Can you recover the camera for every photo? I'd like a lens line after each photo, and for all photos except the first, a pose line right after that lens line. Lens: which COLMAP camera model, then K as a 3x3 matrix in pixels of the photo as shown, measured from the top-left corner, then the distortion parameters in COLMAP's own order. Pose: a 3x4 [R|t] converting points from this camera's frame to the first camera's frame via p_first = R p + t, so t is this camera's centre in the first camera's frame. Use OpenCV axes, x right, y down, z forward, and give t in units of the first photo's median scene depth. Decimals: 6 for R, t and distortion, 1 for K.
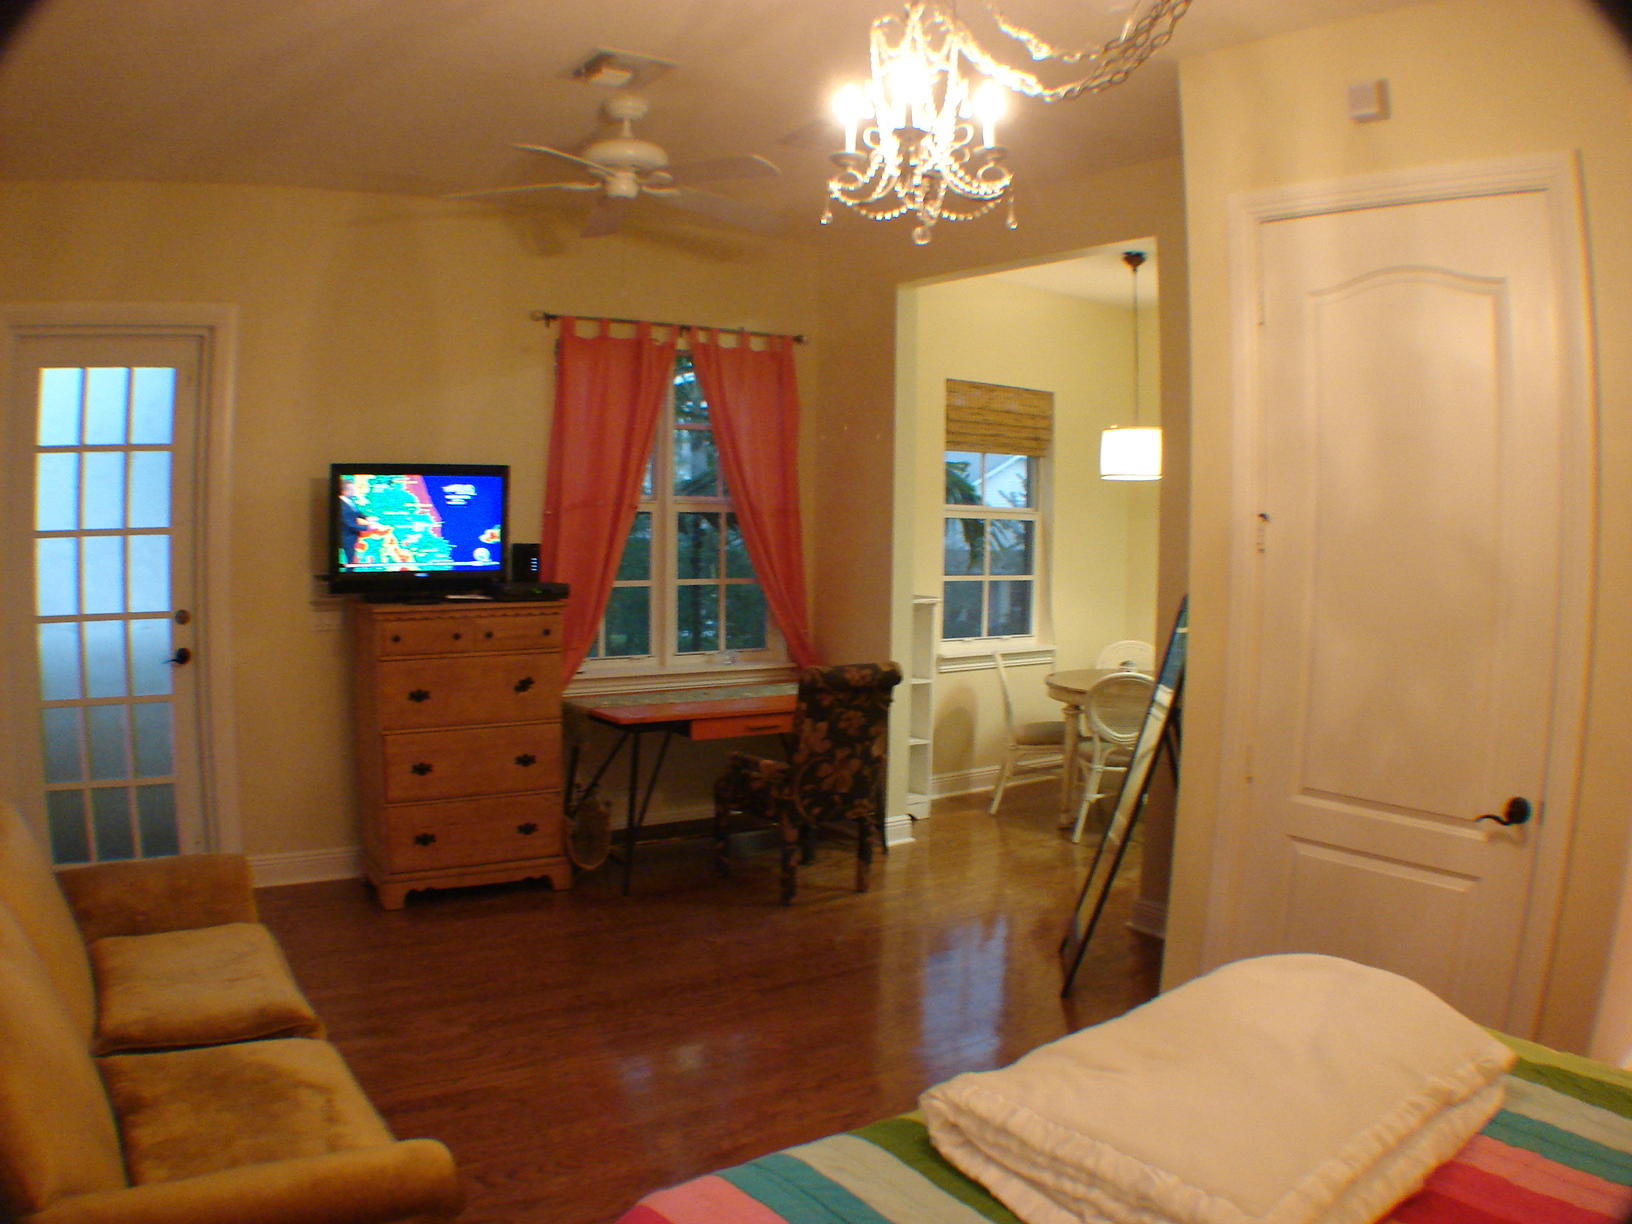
lens RADIAL K [[1241.9, 0, 816.0], [0, 1241.9, 612.0], [0, 0, 1]] dist [-0.360893, 0.140518]
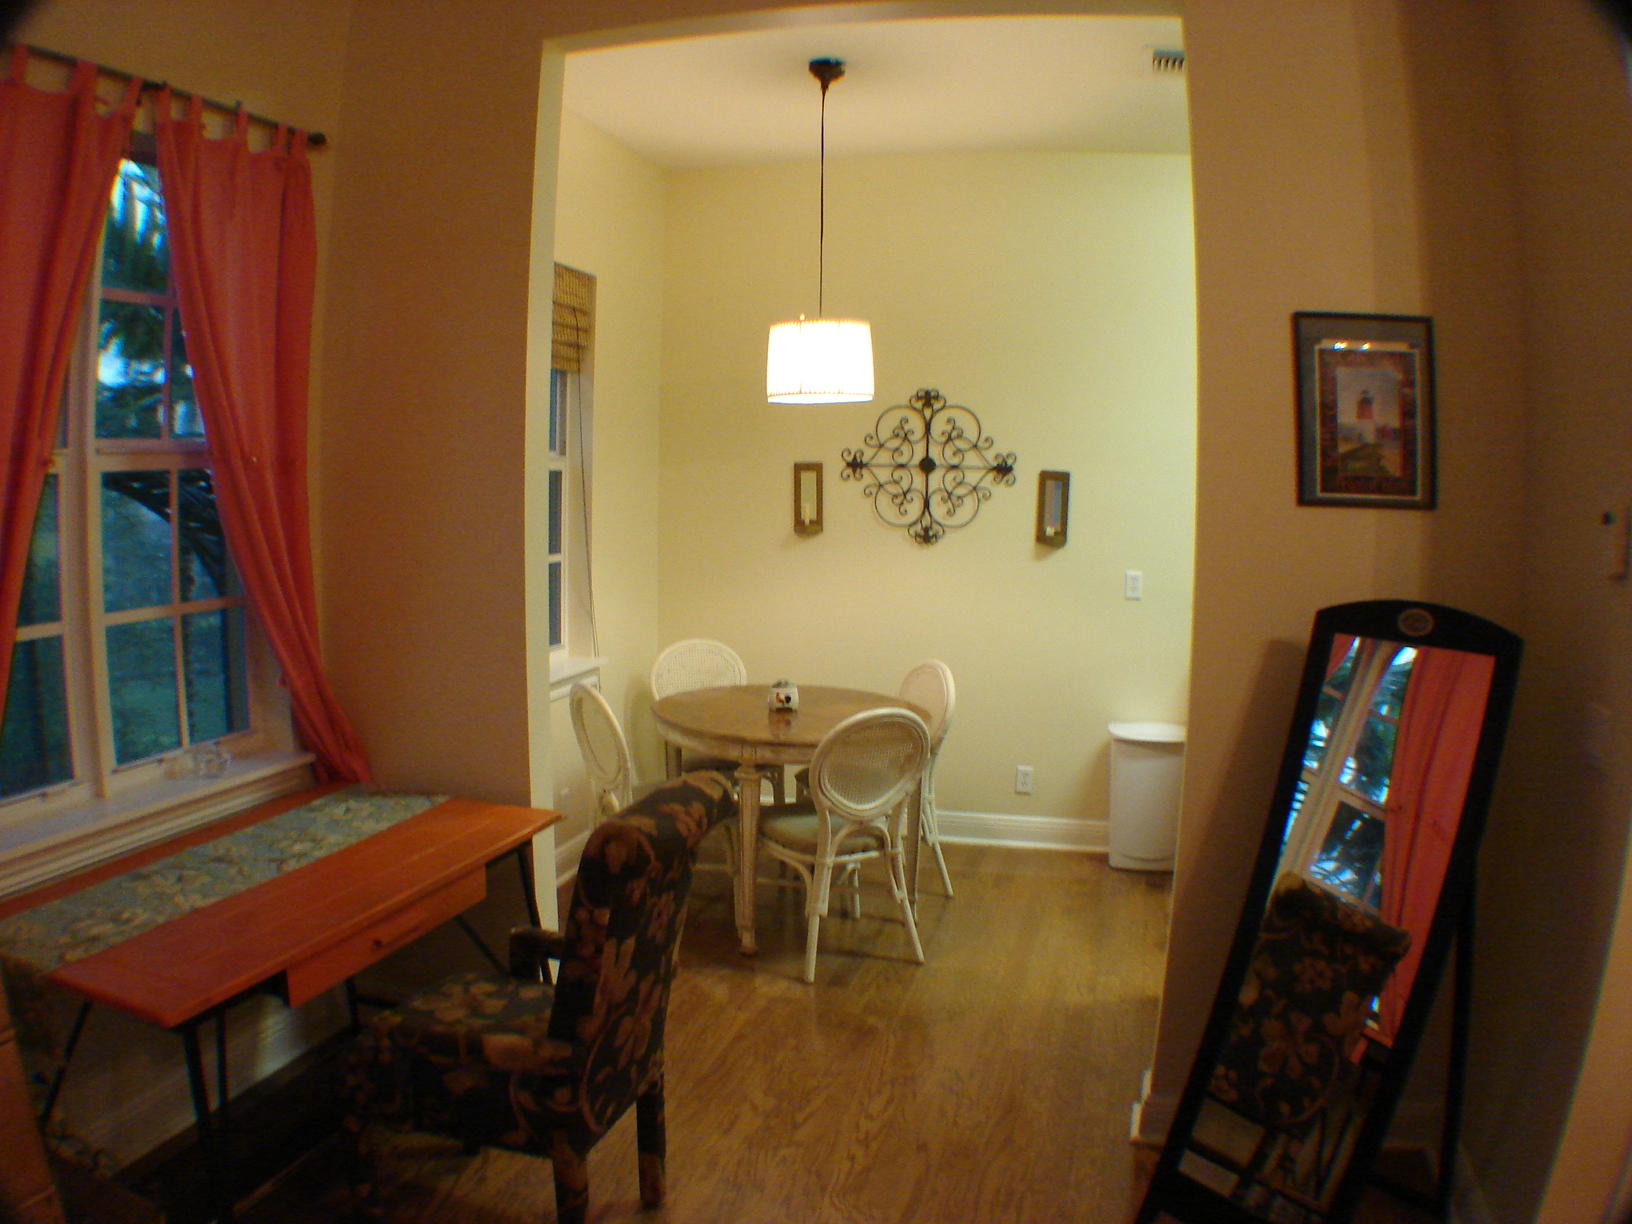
lens RADIAL K [[1244.7, 0, 814.7], [0, 1244.7, 651.1], [0, 0, 1]] dist [-0.373089, 0.140188]
pose [[0.776501, -0.090553, 0.623576, -0.162161], [0.046272, 0.995143, 0.086891, -0.036065], [-0.628415, -0.038617, 0.776919, 0.515601]]
